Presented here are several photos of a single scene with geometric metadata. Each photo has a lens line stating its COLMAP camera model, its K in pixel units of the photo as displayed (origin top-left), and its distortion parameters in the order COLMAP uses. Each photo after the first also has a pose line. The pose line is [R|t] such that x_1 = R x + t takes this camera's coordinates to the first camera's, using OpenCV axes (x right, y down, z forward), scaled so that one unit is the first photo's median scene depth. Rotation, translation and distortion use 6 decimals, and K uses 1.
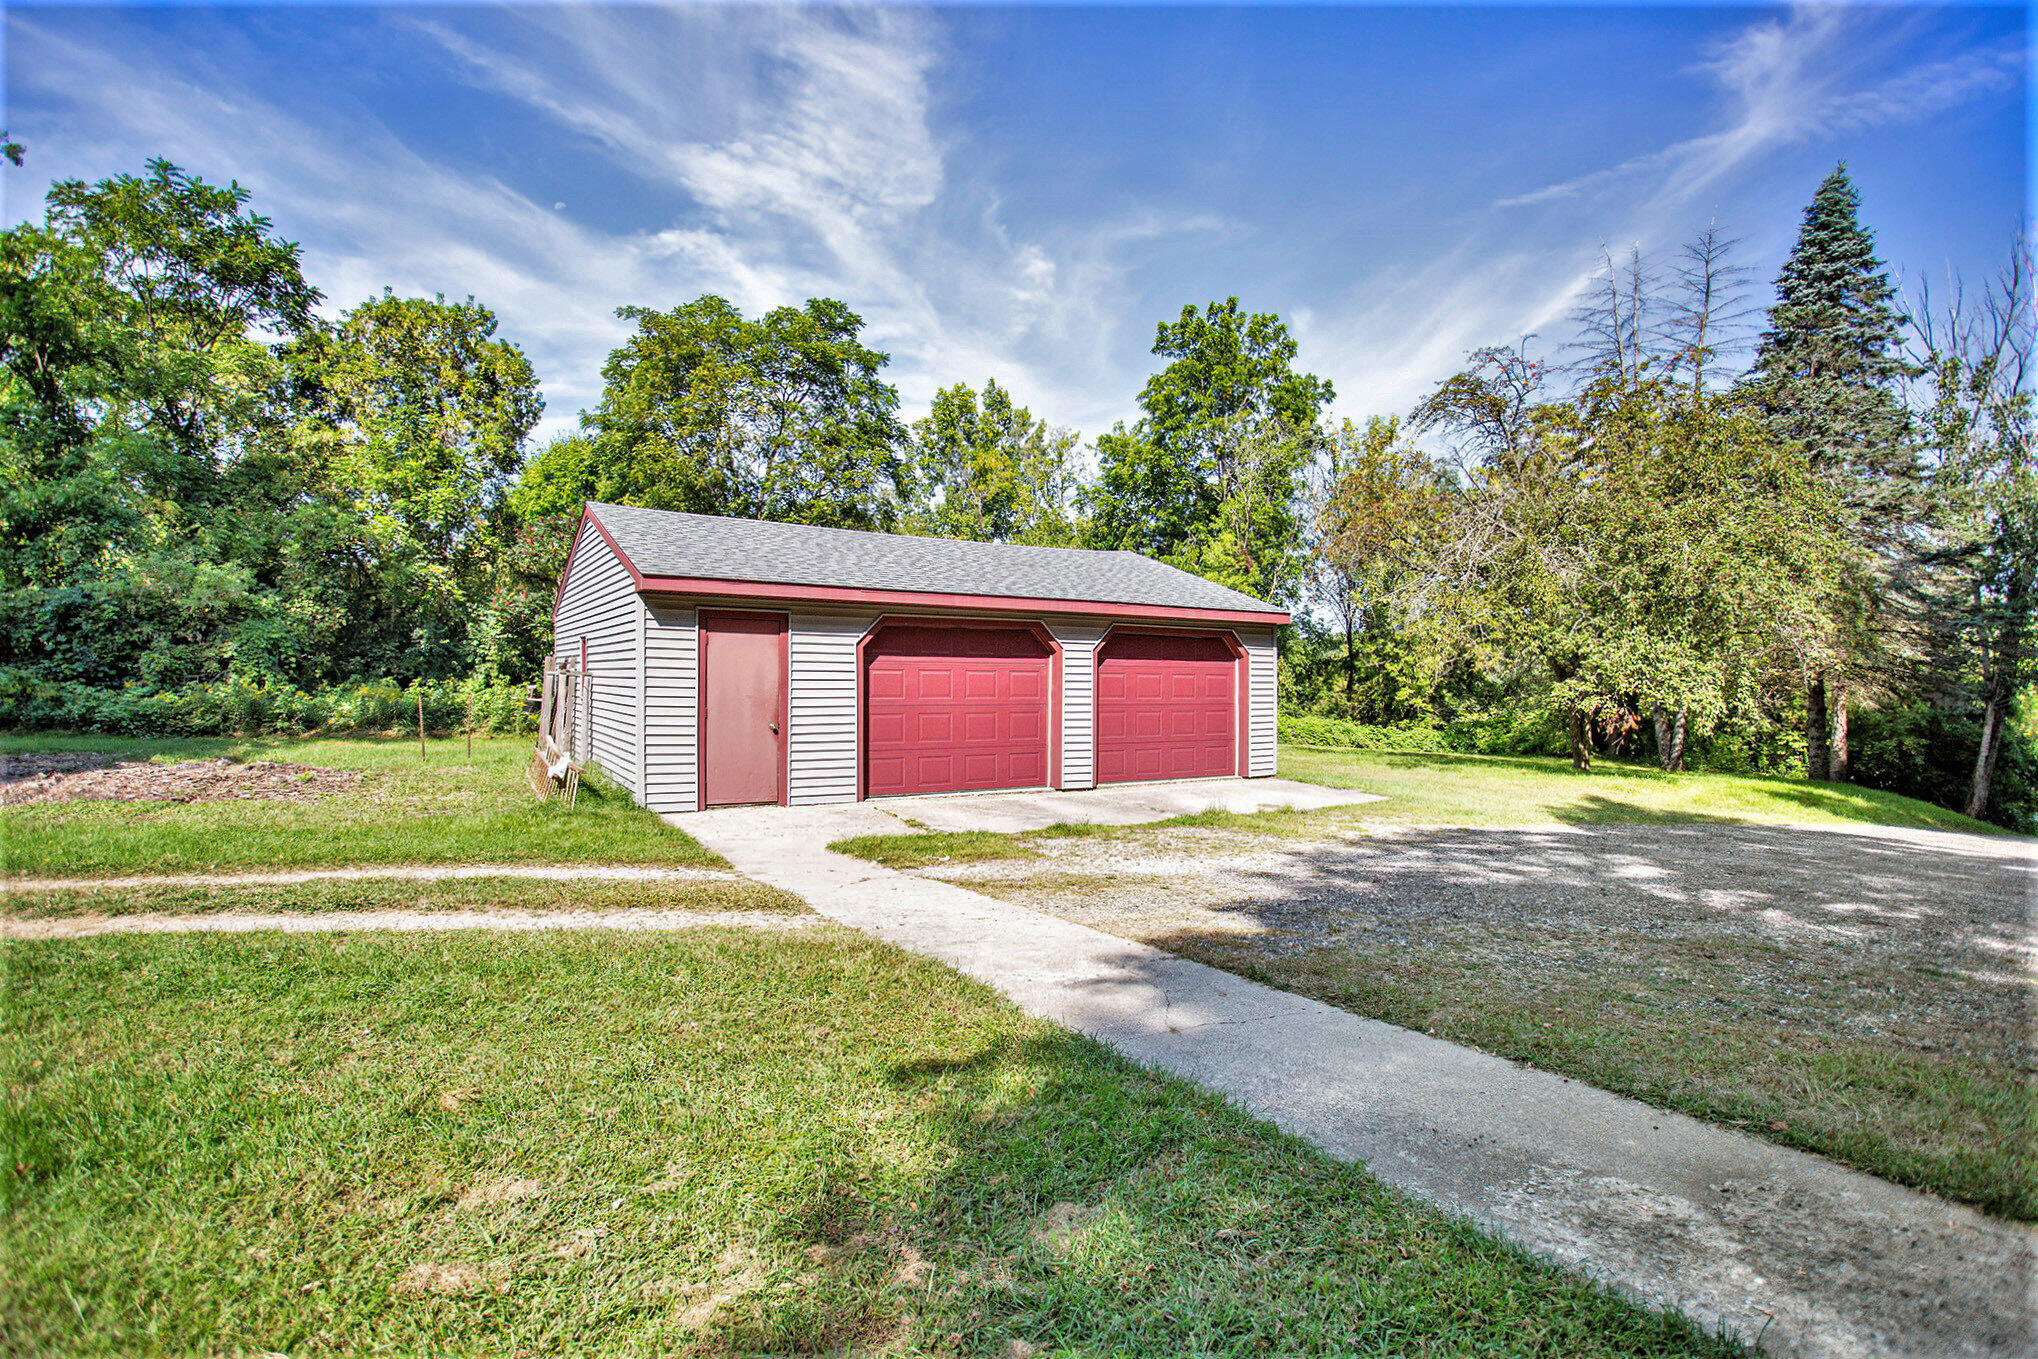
lens RADIAL K [[998.3, 0, 1018.6], [0, 998.3, 671.6], [0, 0, 1]] dist [0.005360, 0.001845]
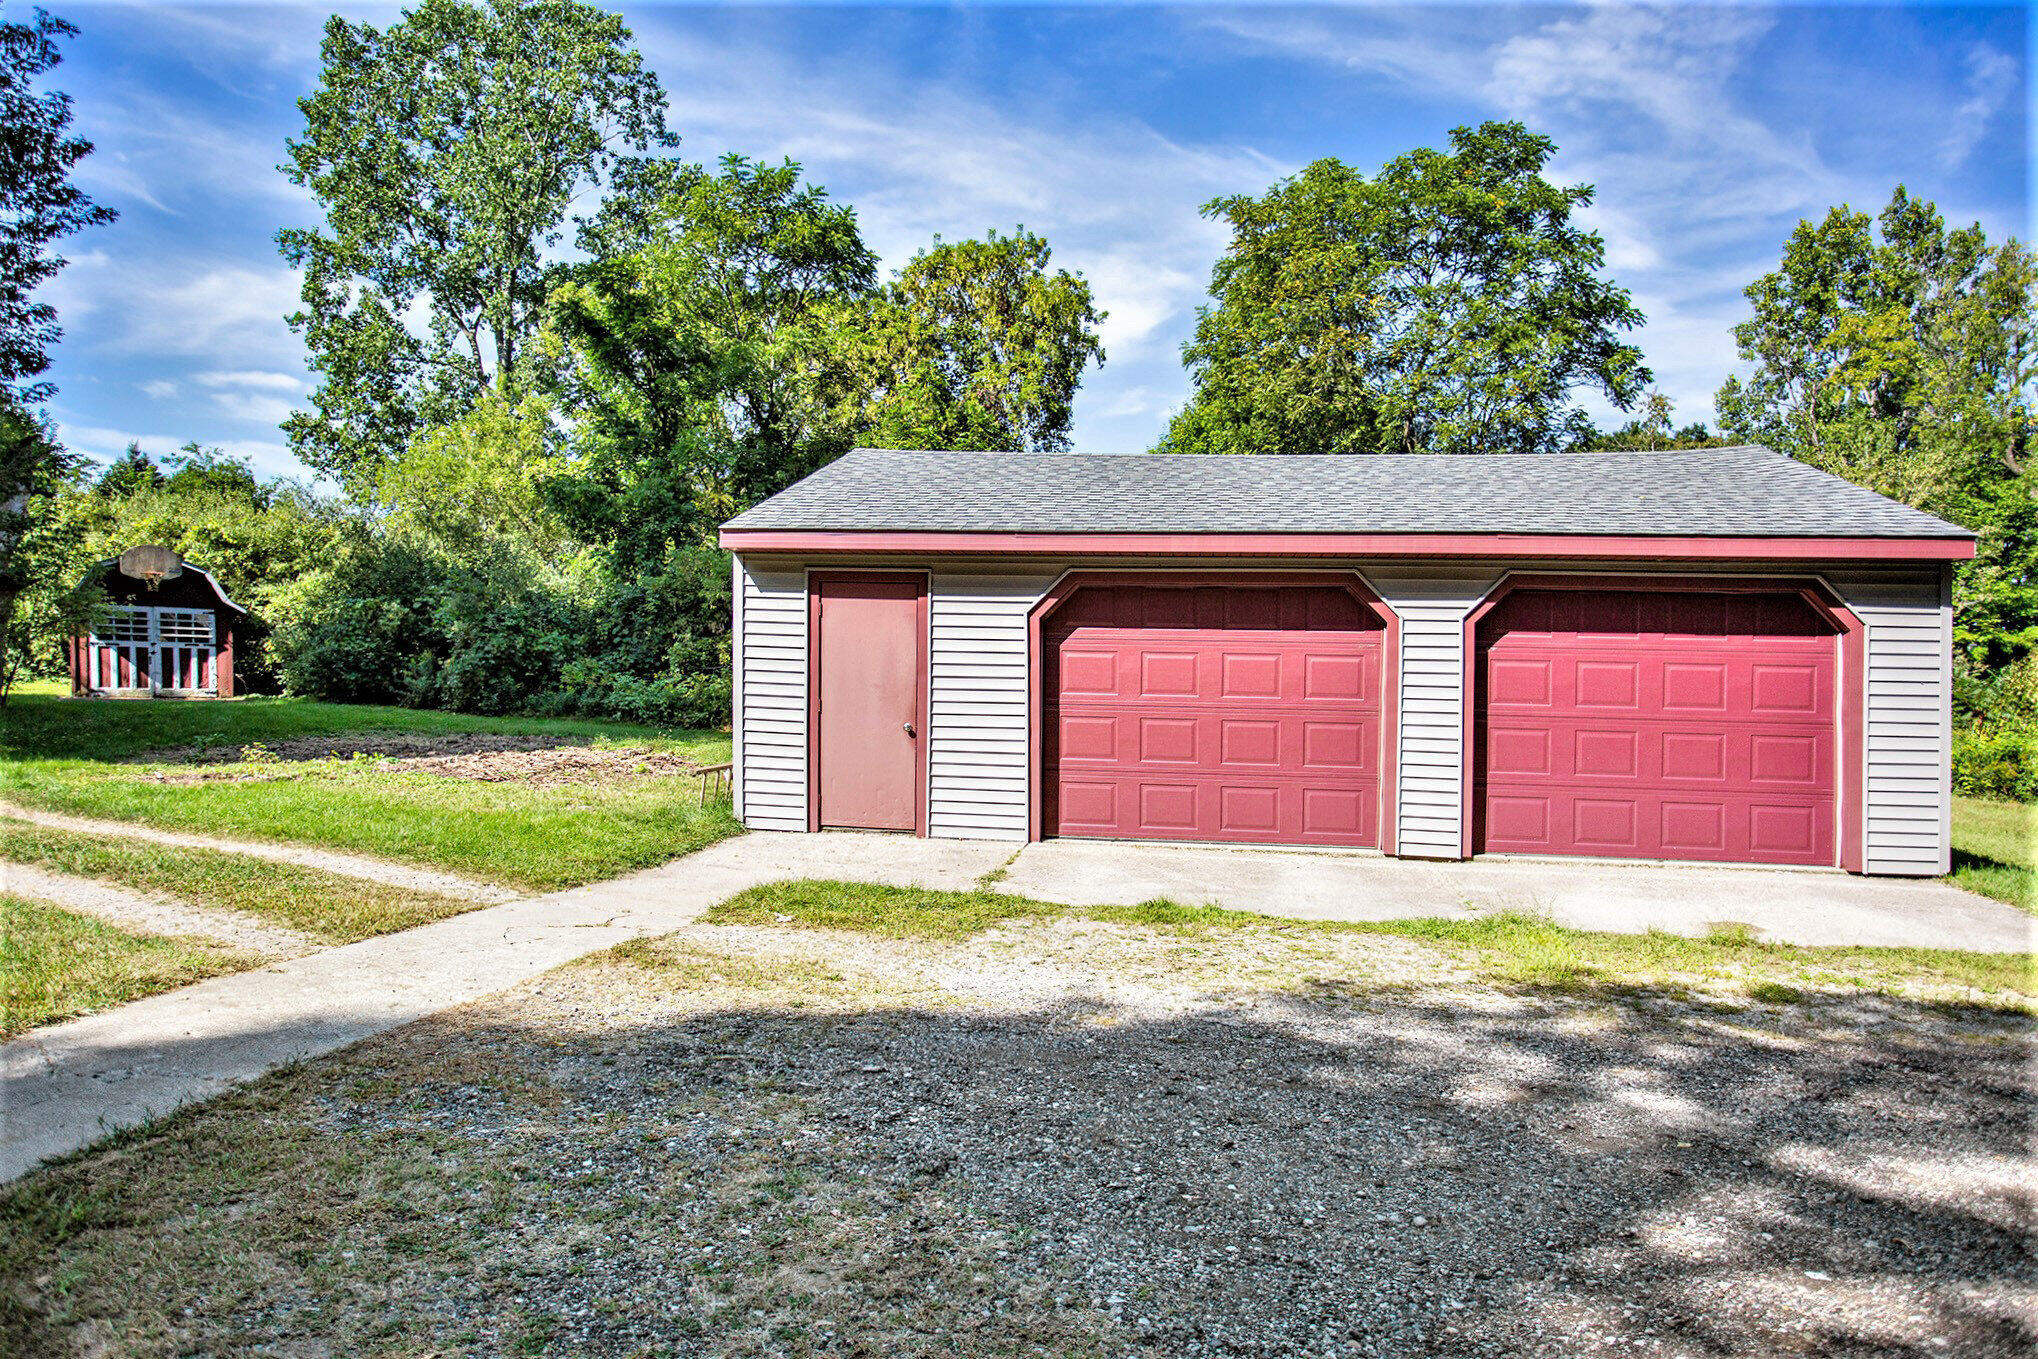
lens RADIAL K [[1330.4, 0, 1019.0], [0, 1330.4, 694.0], [0, 0, 1]] dist [-0.002119, 0.008725]
pose [[0.785830, 0.014657, -0.618269, 0.166679], [-0.006341, 0.999858, 0.015644, 0.005904], [0.618410, -0.008373, 0.785811, 0.111456]]
